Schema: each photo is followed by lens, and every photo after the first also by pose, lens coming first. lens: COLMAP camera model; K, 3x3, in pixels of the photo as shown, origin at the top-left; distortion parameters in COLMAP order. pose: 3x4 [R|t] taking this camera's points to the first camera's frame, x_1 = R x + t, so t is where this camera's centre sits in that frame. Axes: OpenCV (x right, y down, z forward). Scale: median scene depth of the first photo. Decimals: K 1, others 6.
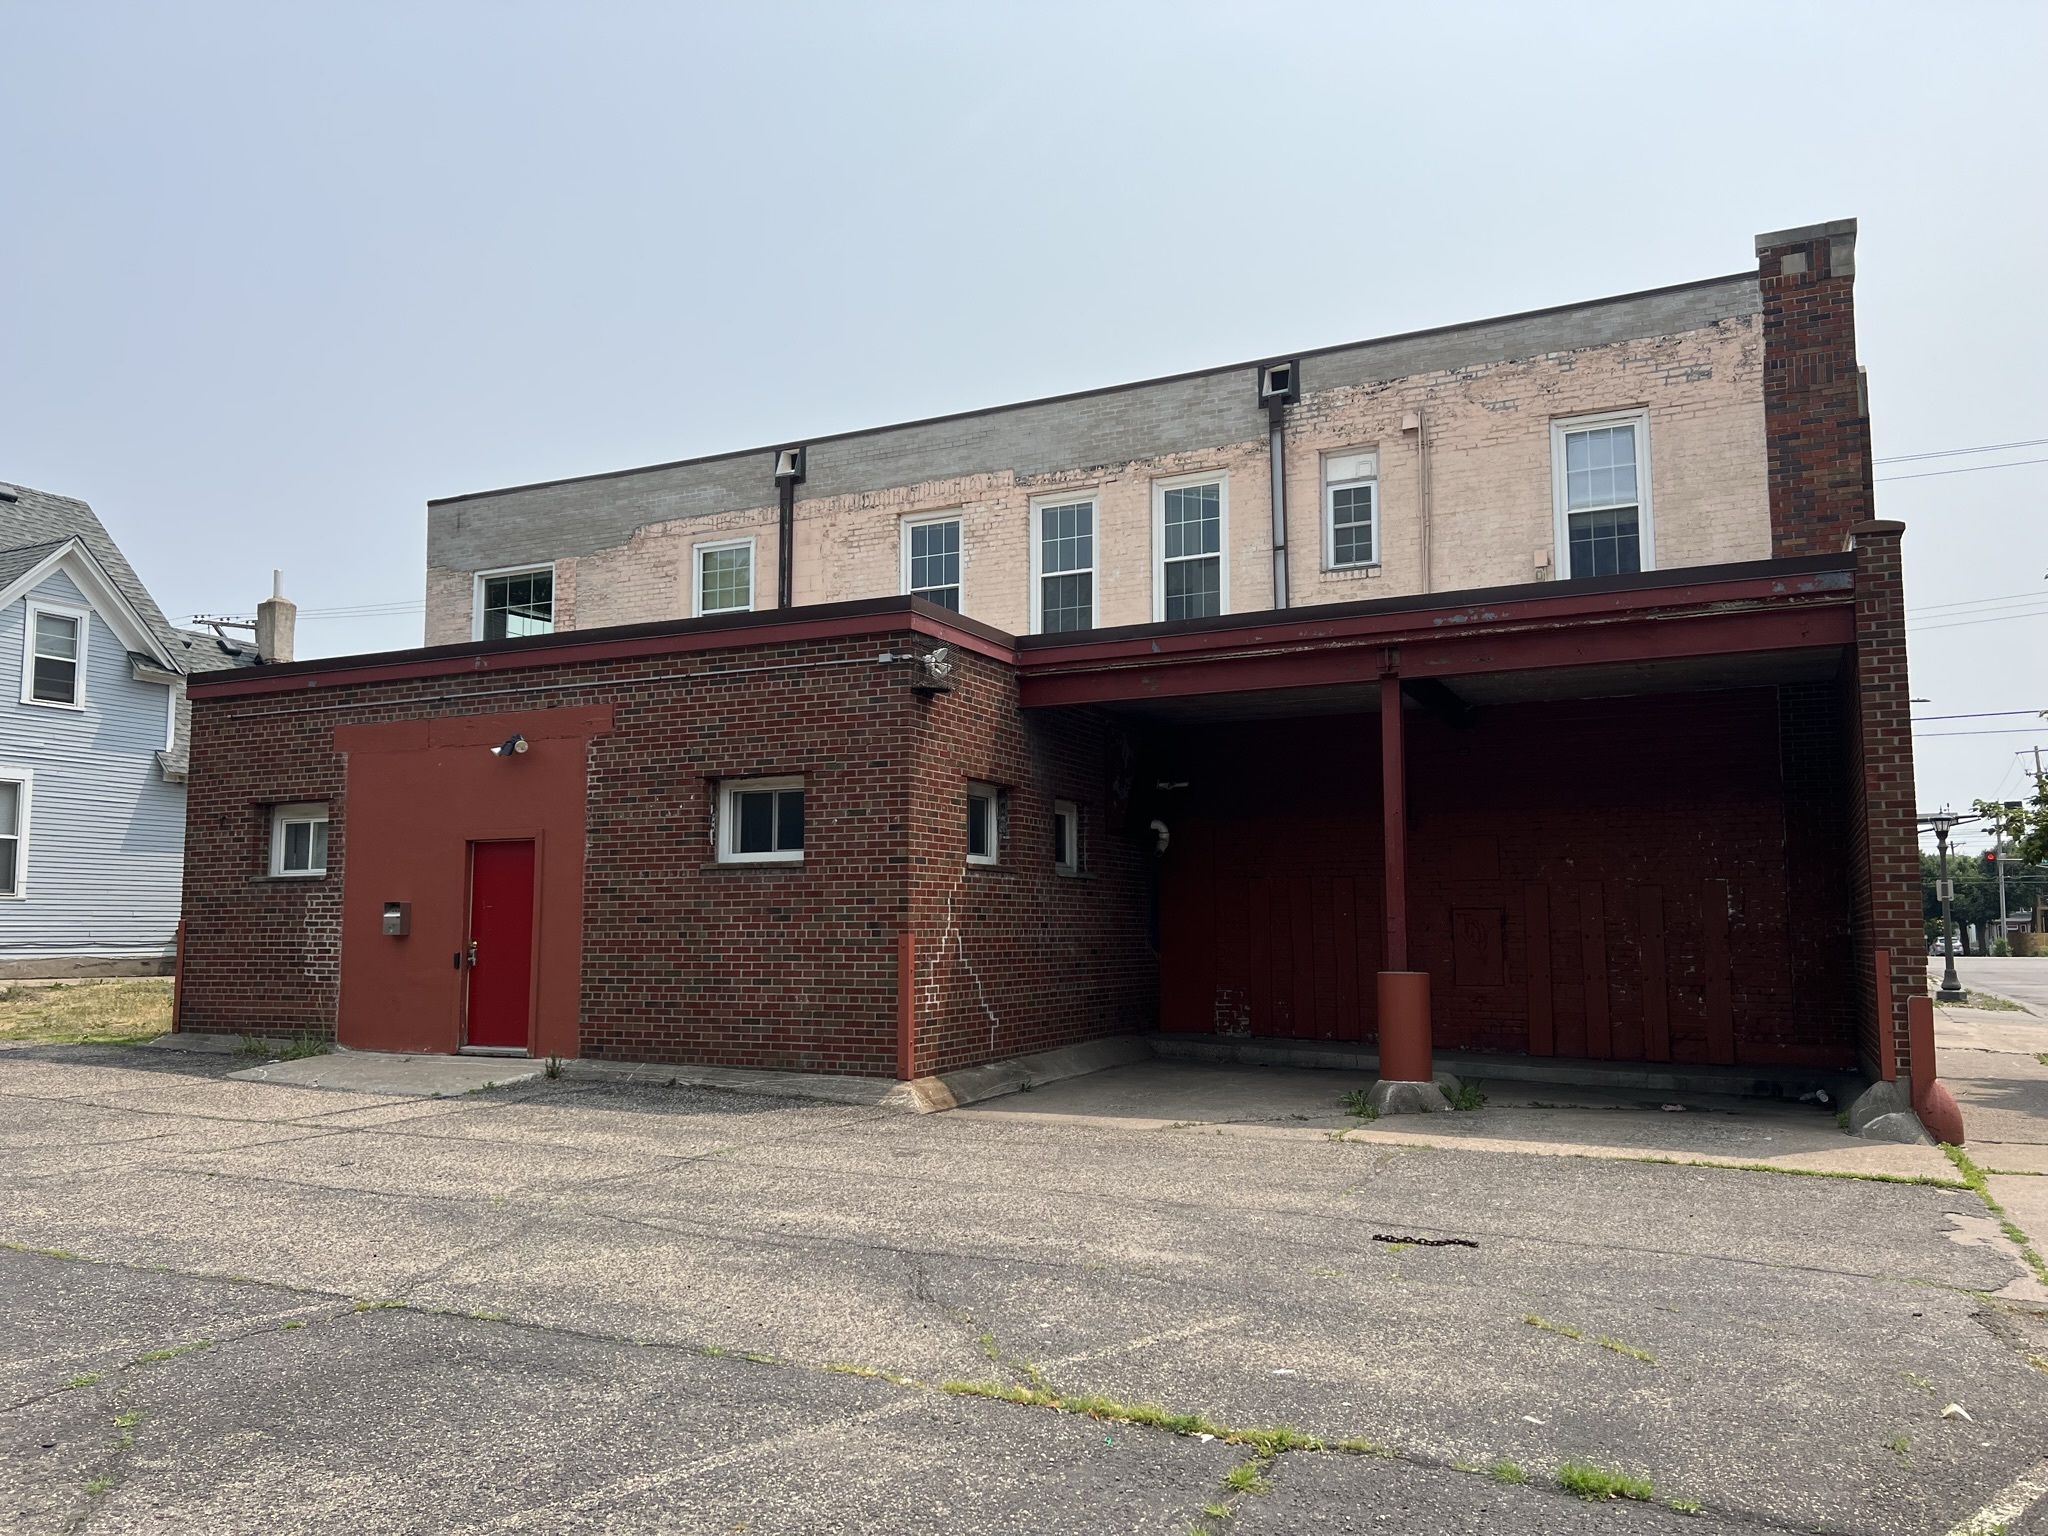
lens RADIAL K [[1540.5, 0, 1031.2], [0, 1540.5, 779.8], [0, 0, 1]] dist [0.083703, -0.119500]
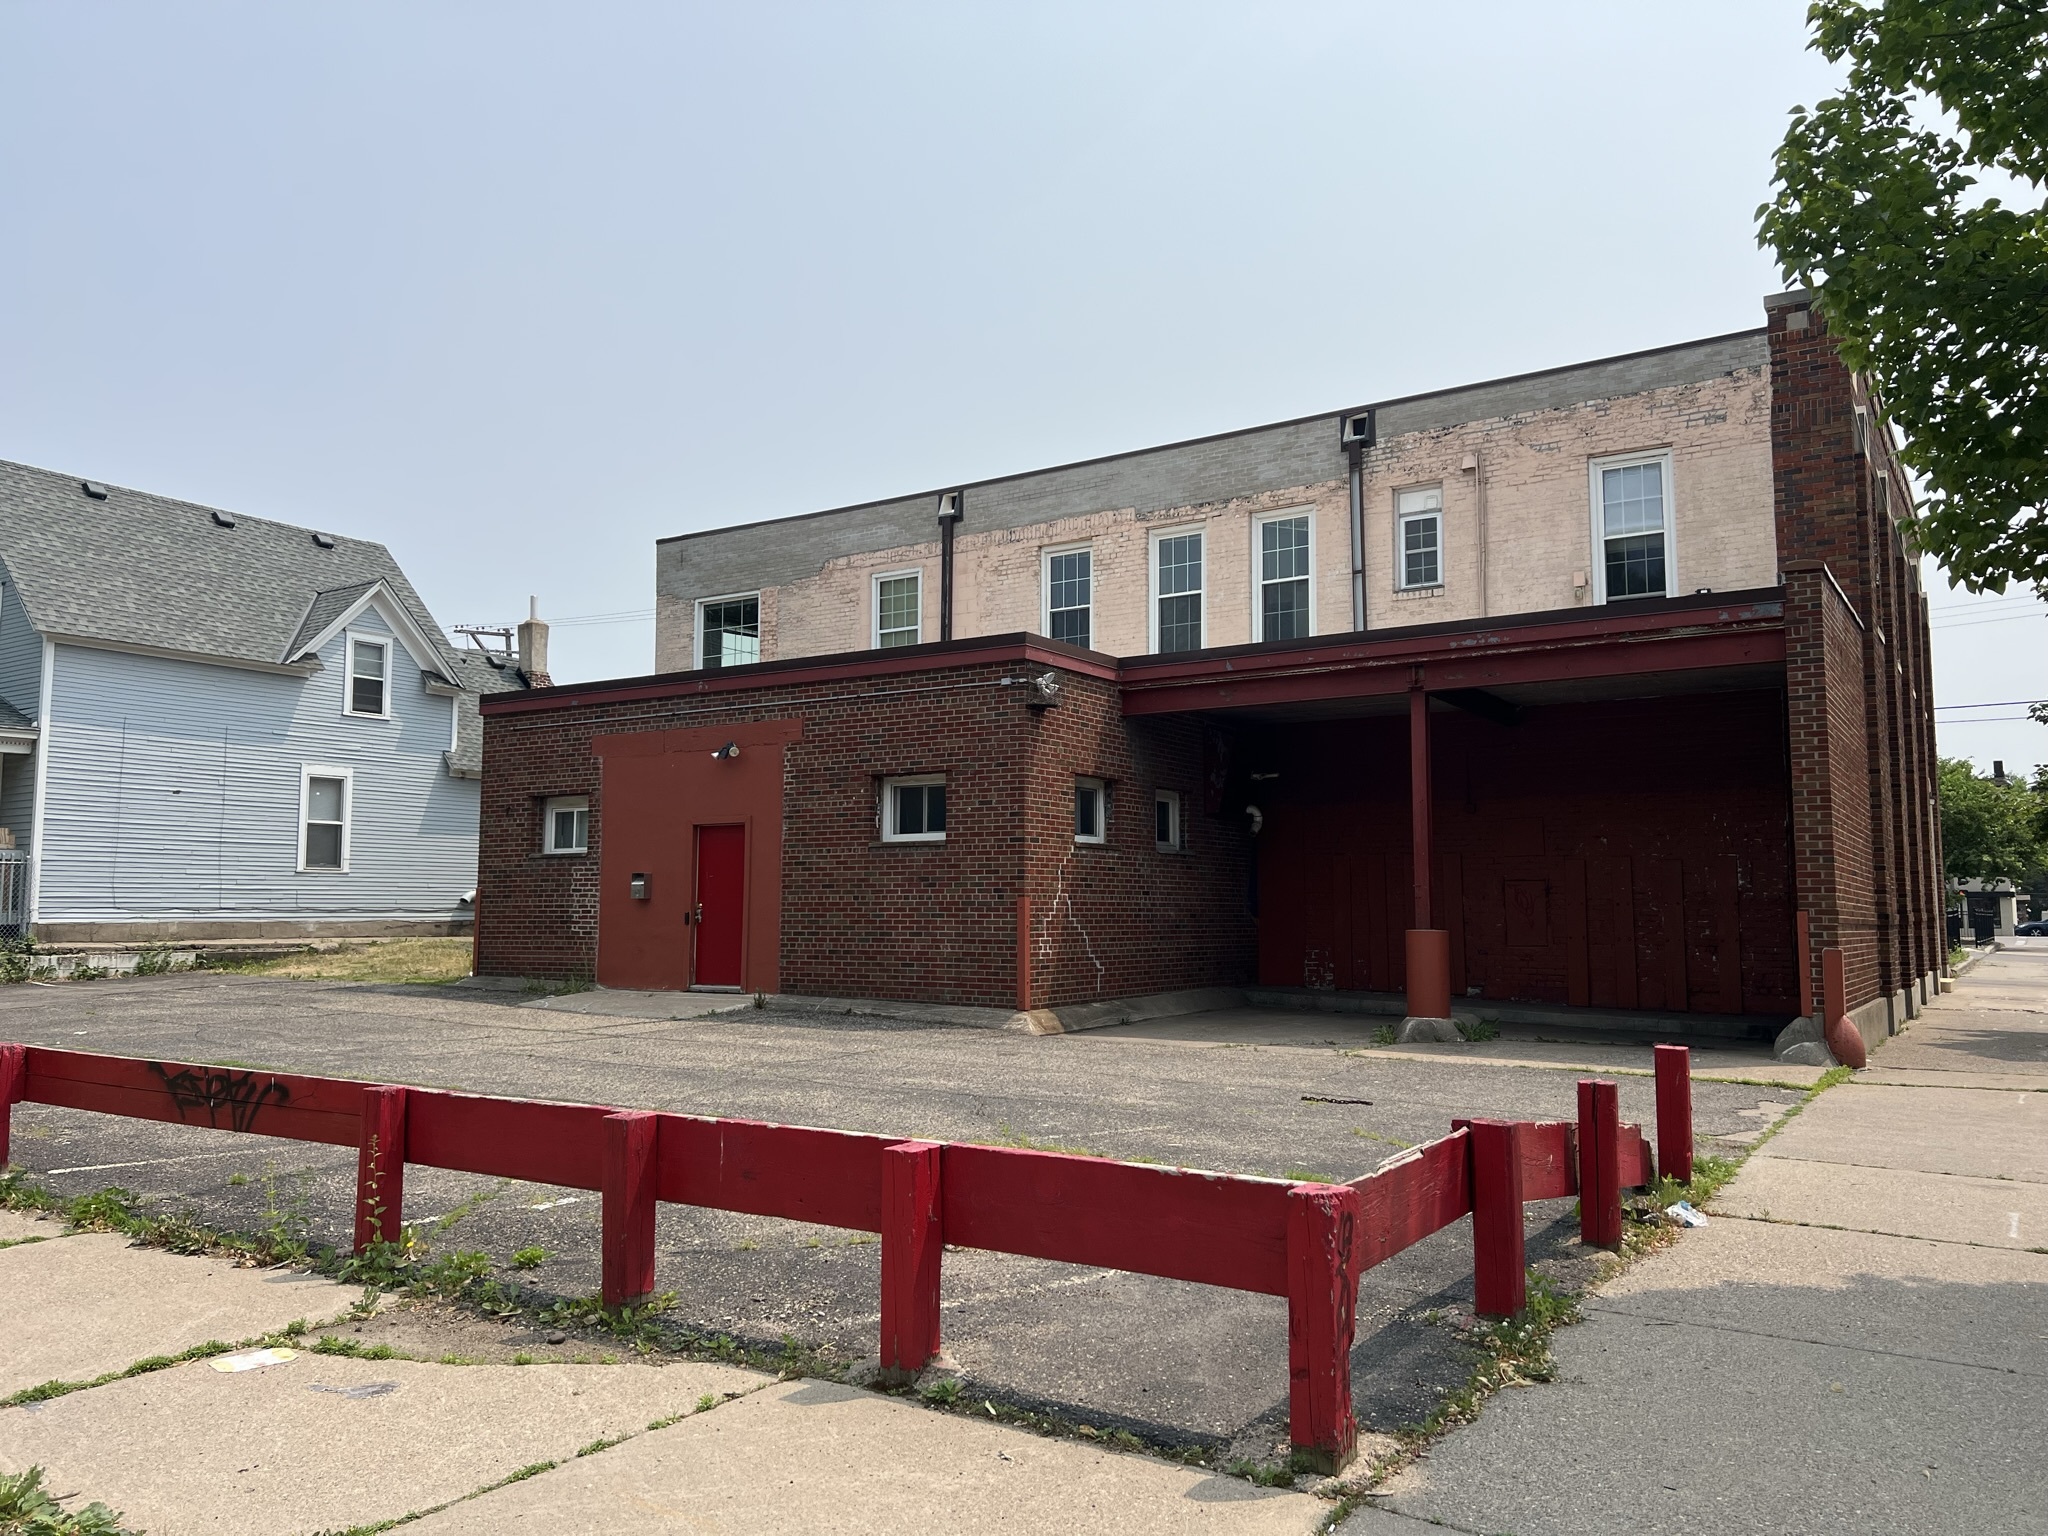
lens RADIAL K [[1540.5, 0, 1030.3], [0, 1540.5, 771.7], [0, 0, 1]] dist [0.083703, -0.119500]
pose [[0.991621, -0.007806, -0.128942, 0.071513], [0.008759, 0.999938, 0.006829, -0.010279], [0.128880, -0.007901, 0.991629, -0.211412]]
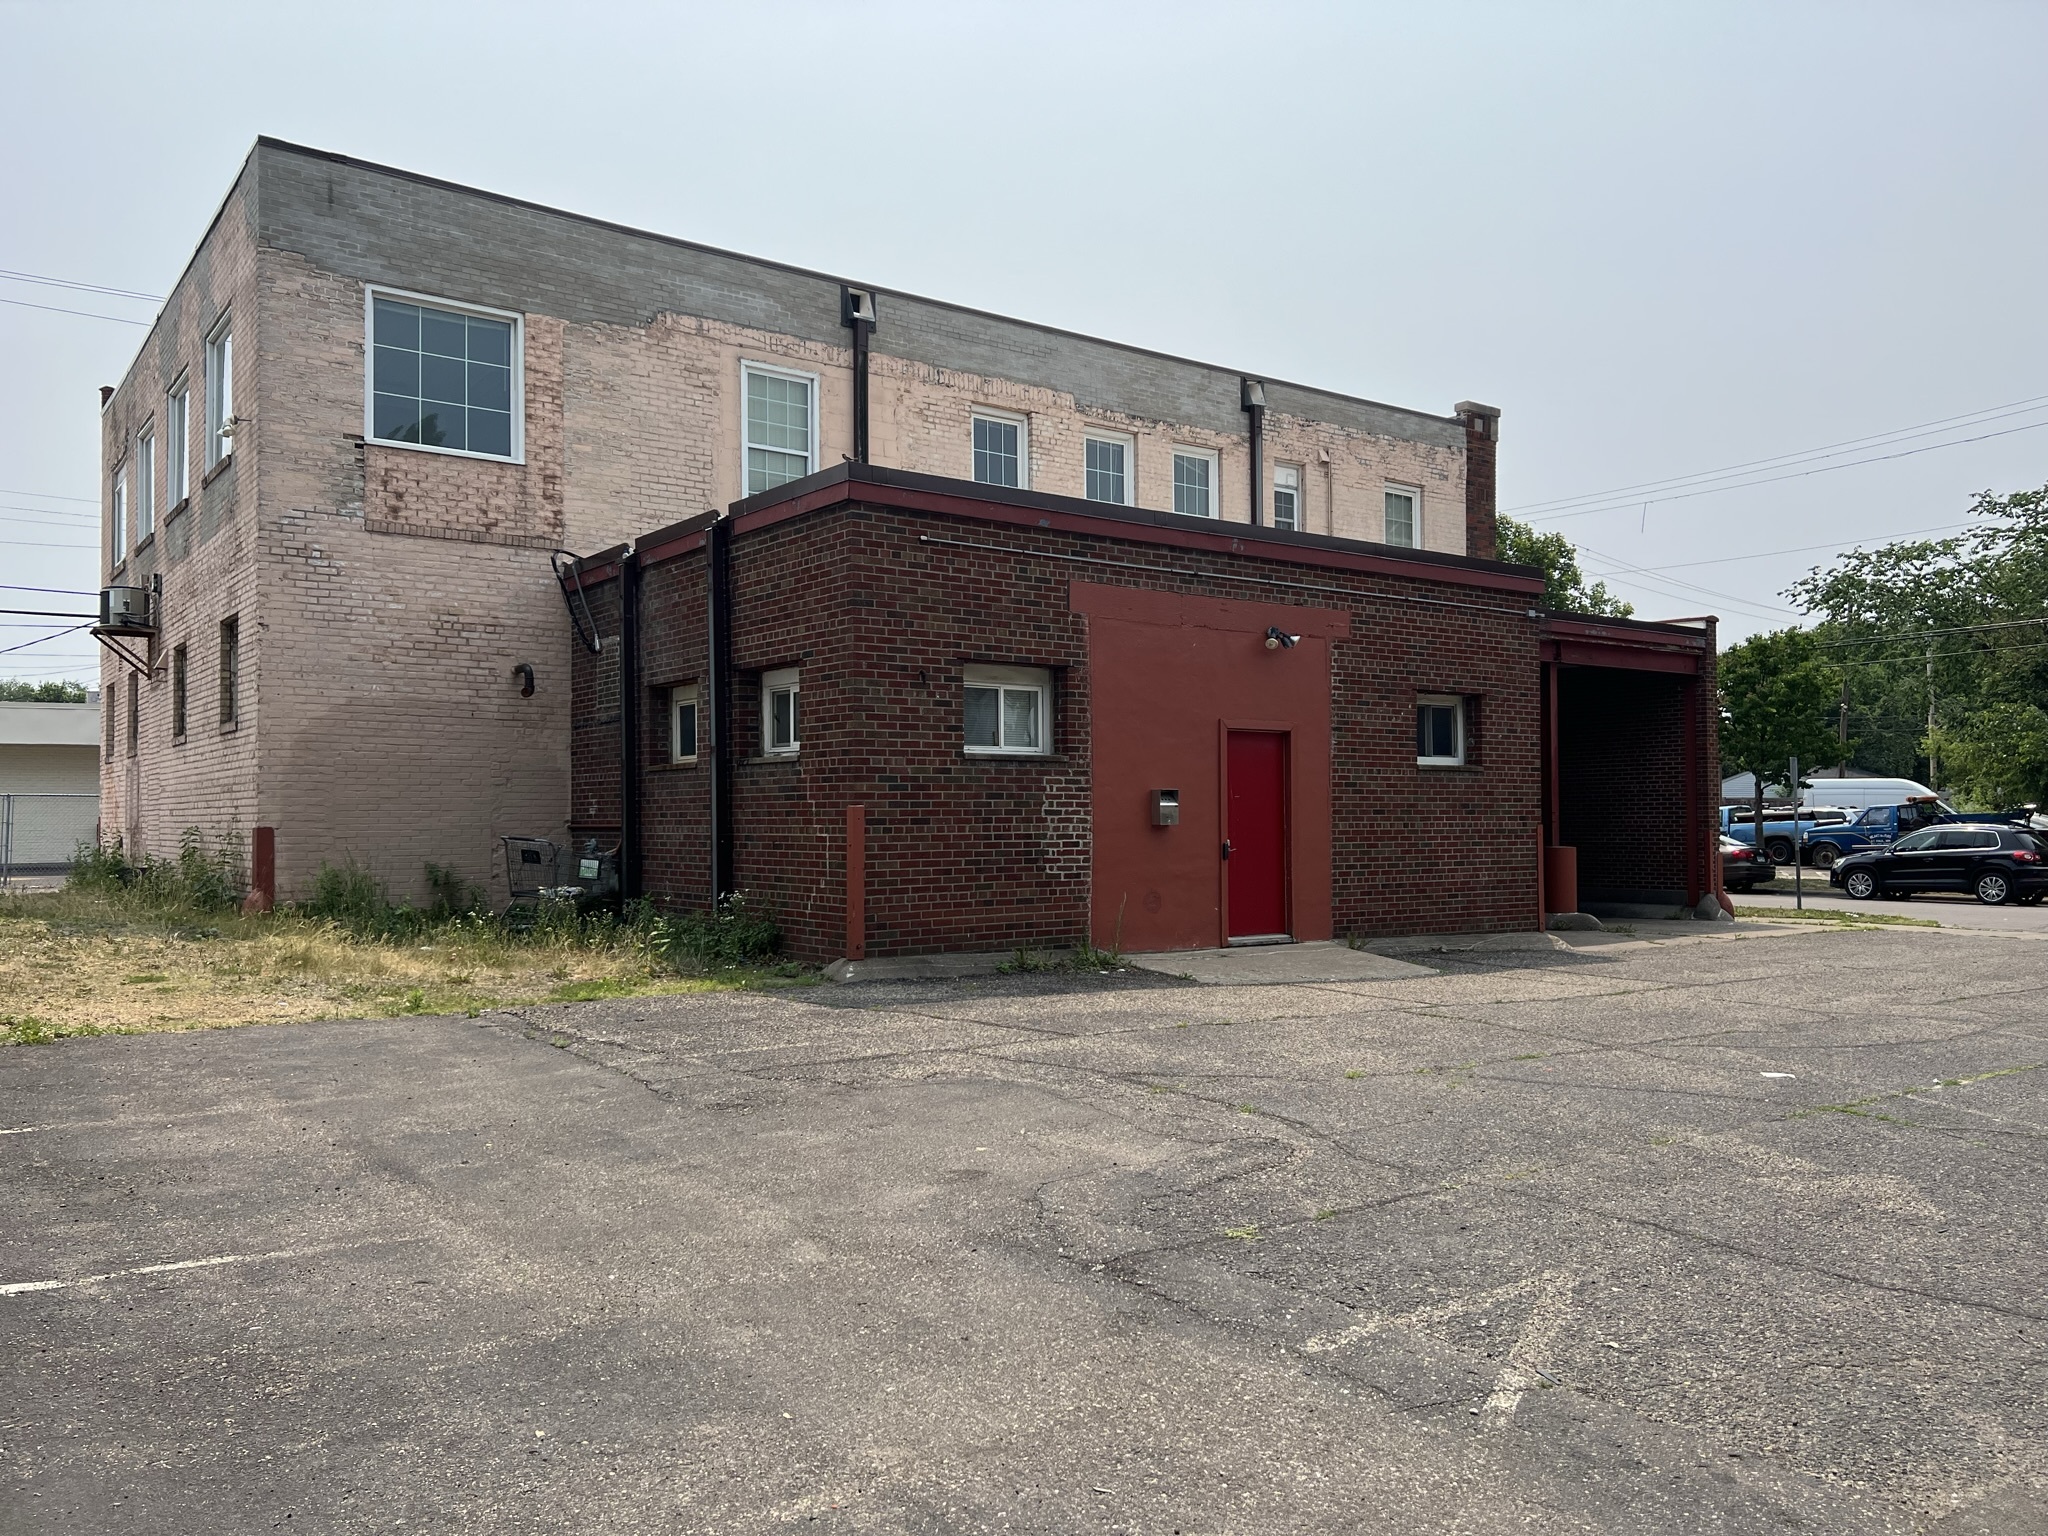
lens RADIAL K [[1540.5, 0, 1041.2], [0, 1540.5, 774.7], [0, 0, 1]] dist [0.083703, -0.119500]
pose [[0.453588, 0.026521, 0.890817, -1.172589], [-0.085877, 0.996206, 0.014068, 0.059311], [-0.887064, -0.082882, 0.454145, 0.613128]]
